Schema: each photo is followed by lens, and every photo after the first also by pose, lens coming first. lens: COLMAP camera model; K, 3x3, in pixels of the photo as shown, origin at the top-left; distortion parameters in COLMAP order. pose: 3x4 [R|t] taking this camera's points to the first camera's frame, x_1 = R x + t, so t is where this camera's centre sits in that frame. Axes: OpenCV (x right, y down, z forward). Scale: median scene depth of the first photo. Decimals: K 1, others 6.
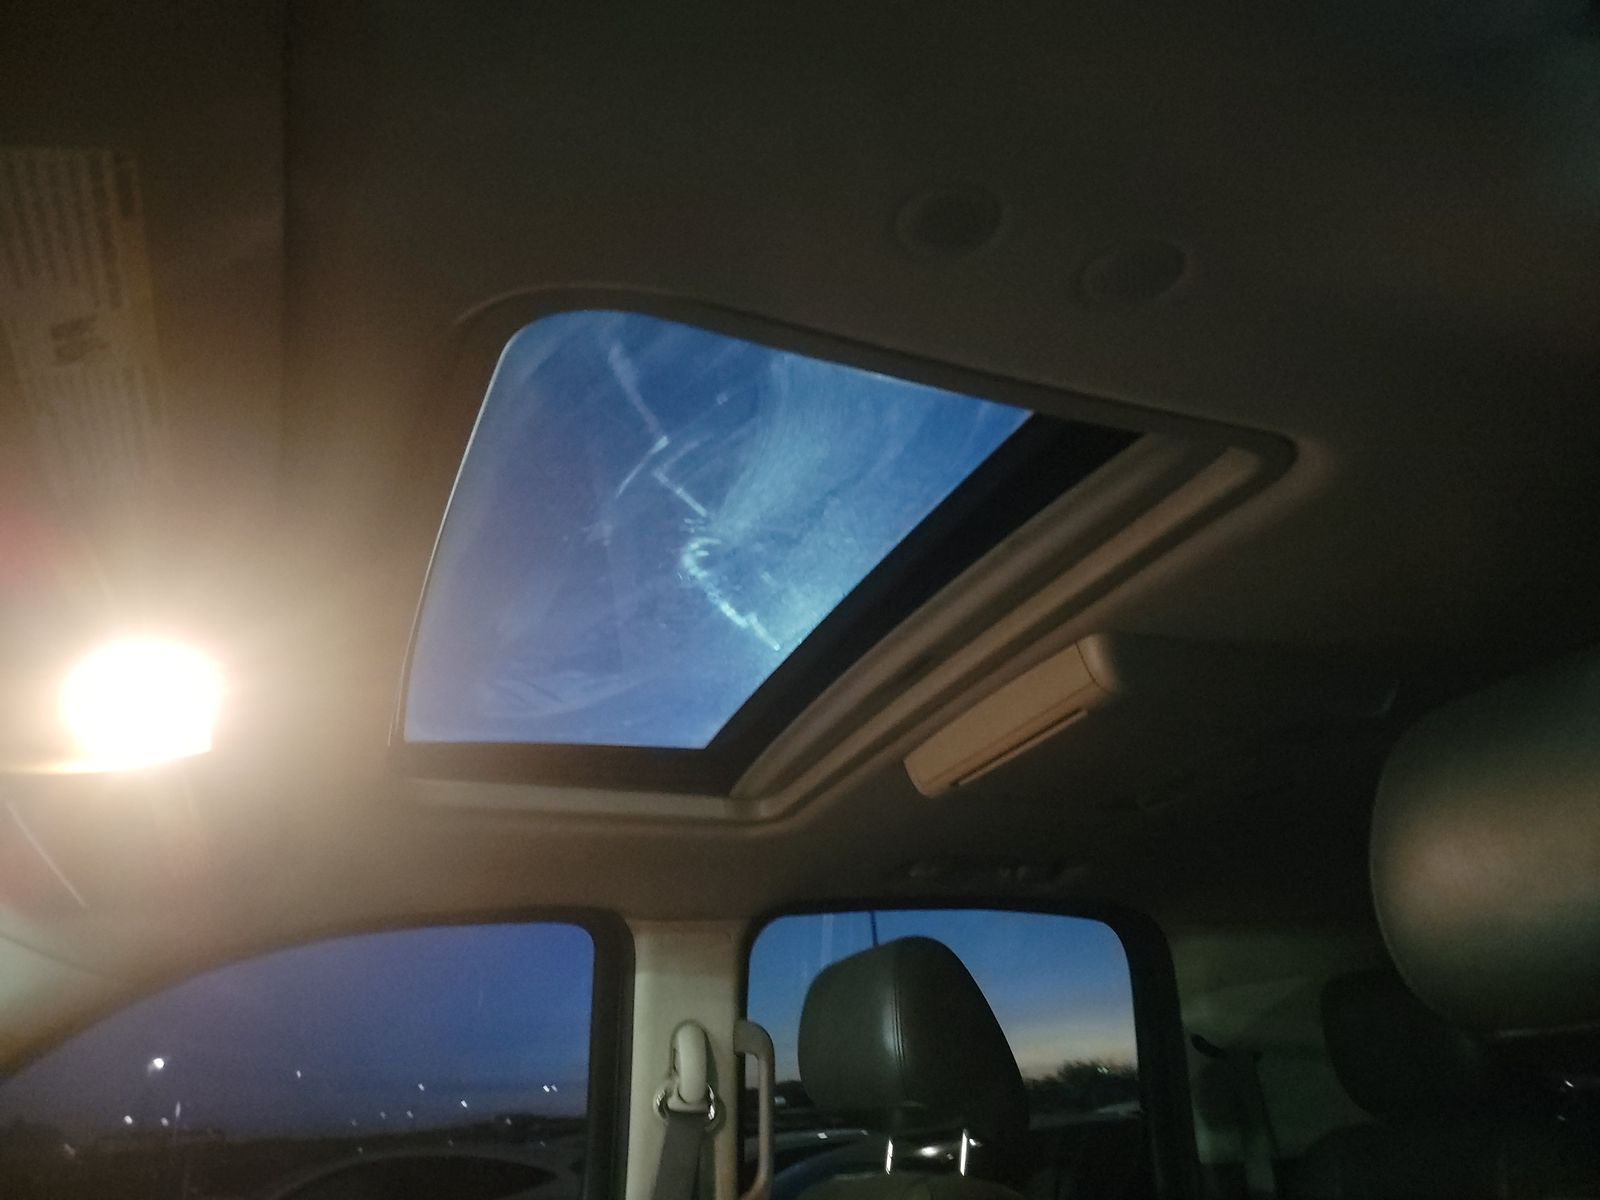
lens RADIAL K [[1121.0, 0, 800.5], [0, 1121.0, 600.2], [0, 0, 1]] dist [0.063131, -0.033189]
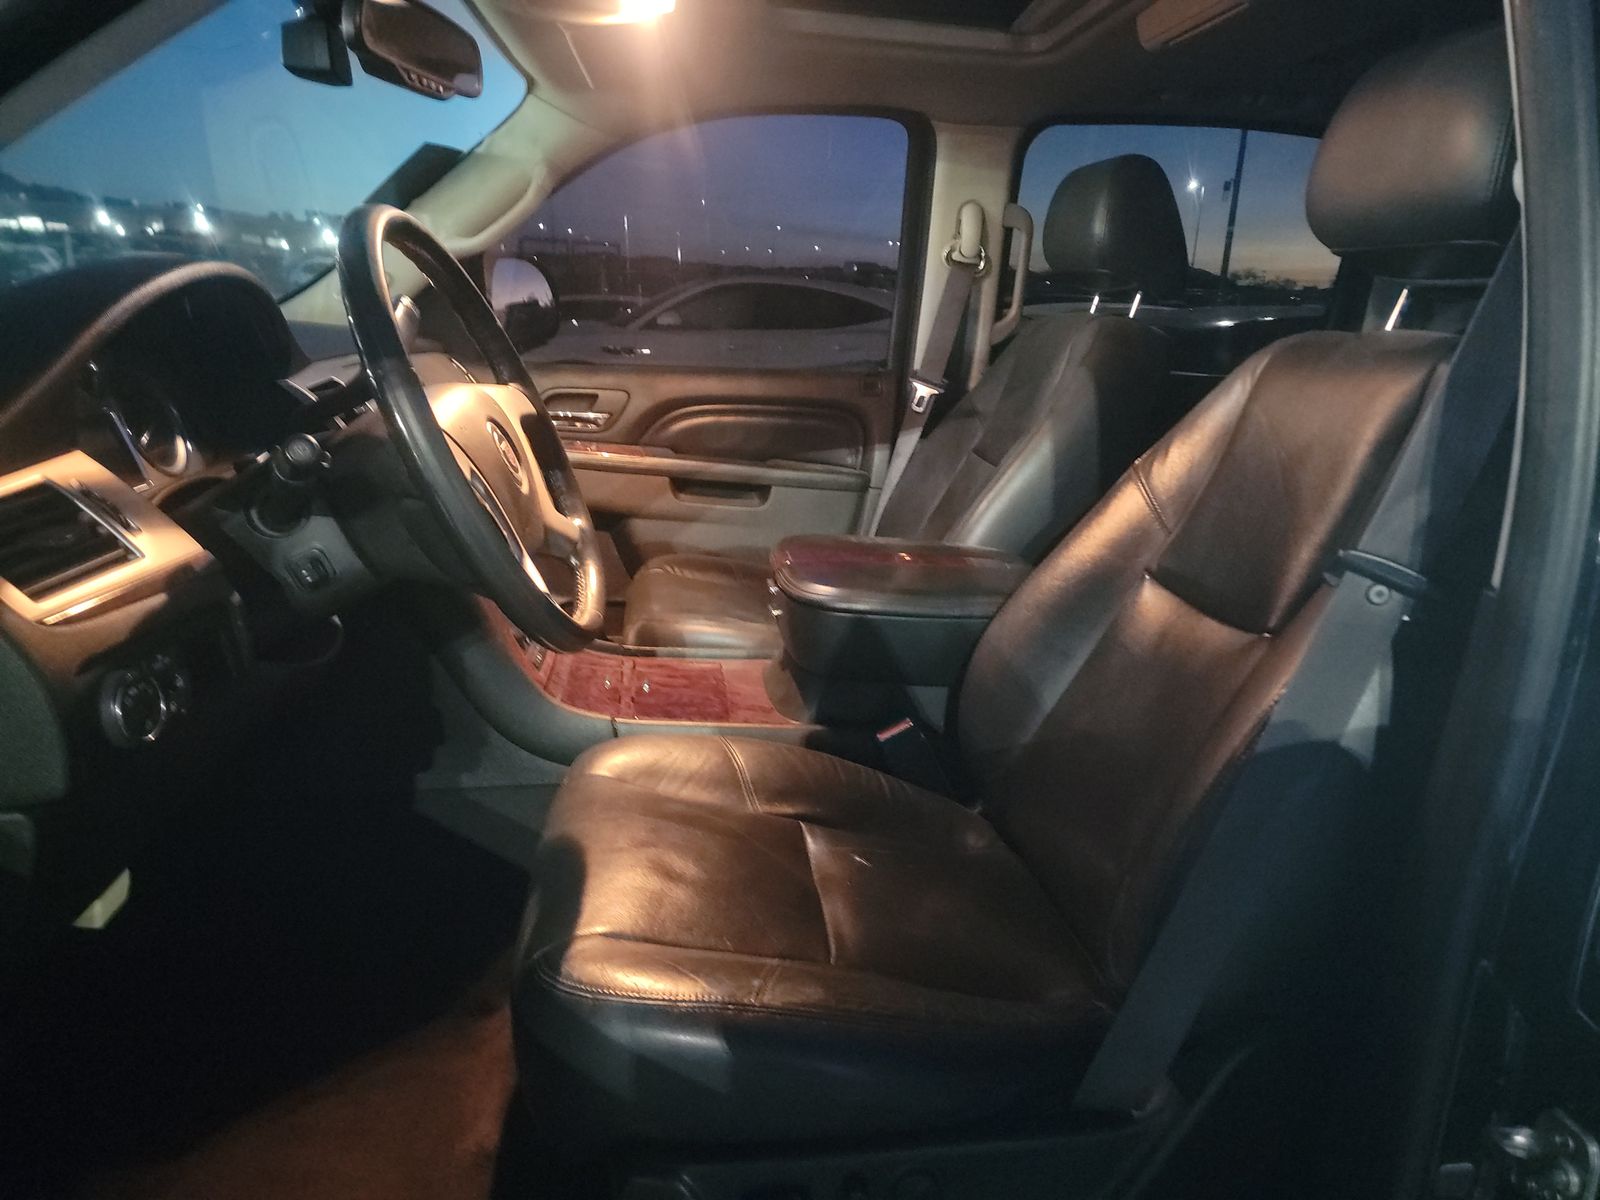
lens RADIAL K [[1121.0, 0, 807.2], [0, 1121.0, 601.7], [0, 0, 1]] dist [0.063131, -0.033189]
pose [[0.958010, 0.175936, -0.226416, 0.108130], [0.013160, 0.761822, 0.647652, -0.151618], [0.286434, -0.623437, 0.727518, -0.367541]]
